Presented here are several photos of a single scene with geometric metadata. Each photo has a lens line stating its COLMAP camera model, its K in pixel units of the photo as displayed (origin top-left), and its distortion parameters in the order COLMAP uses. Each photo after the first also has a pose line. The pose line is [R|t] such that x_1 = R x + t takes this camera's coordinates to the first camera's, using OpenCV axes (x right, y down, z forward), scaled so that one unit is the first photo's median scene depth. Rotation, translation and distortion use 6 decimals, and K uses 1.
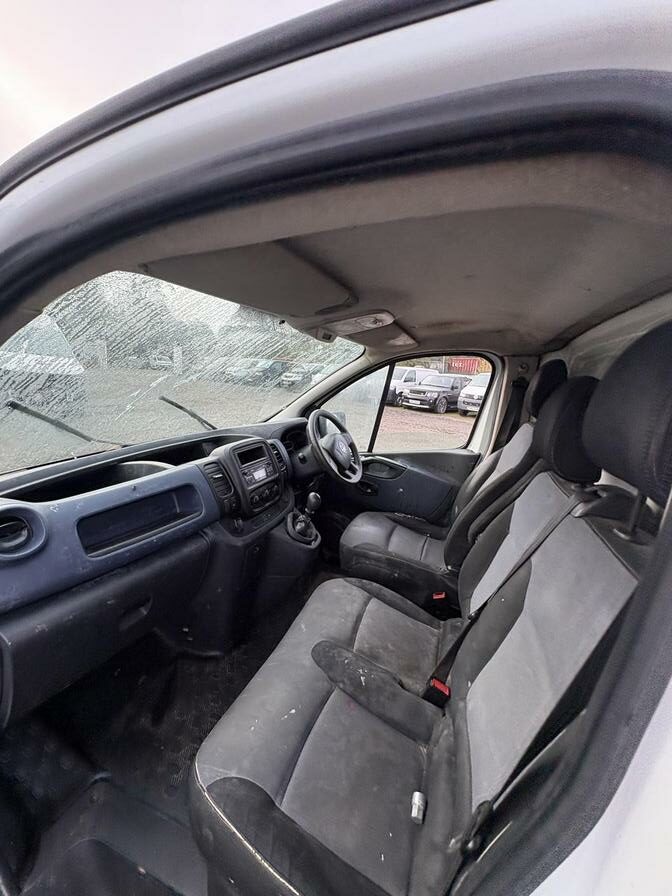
lens RADIAL K [[358.7, 0, 335.0], [0, 358.7, 452.2], [0, 0, 1]] dist [0.000334, 0.000001]
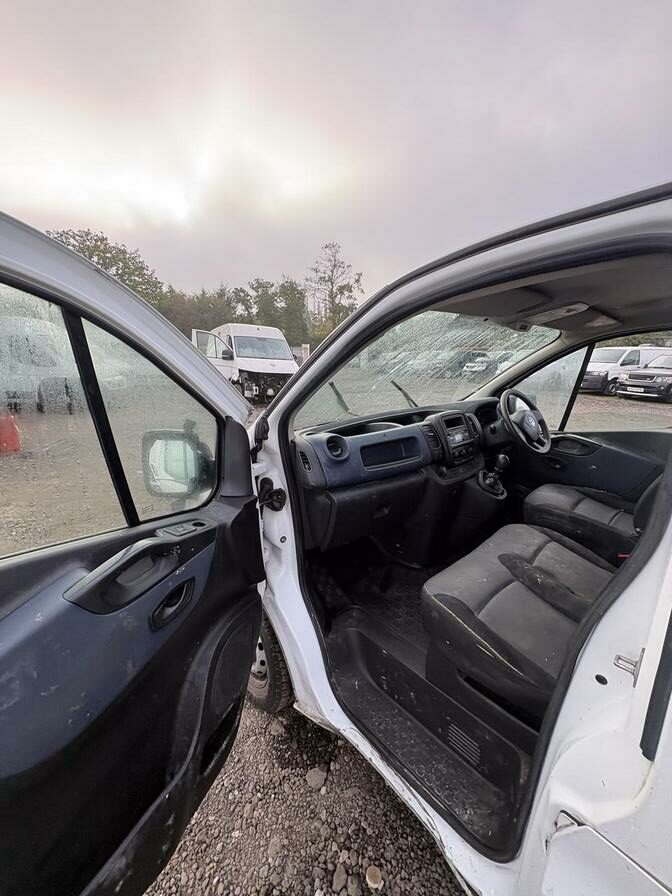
lens RADIAL K [[358.7, 0, 331.6], [0, 358.7, 450.5], [0, 0, 1]] dist [0.000334, 0.000001]
pose [[0.884062, 0.053312, -0.464319, -0.008496], [-0.047140, 0.998578, 0.024899, 0.095083], [0.464986, -0.000124, 0.885318, -0.369242]]
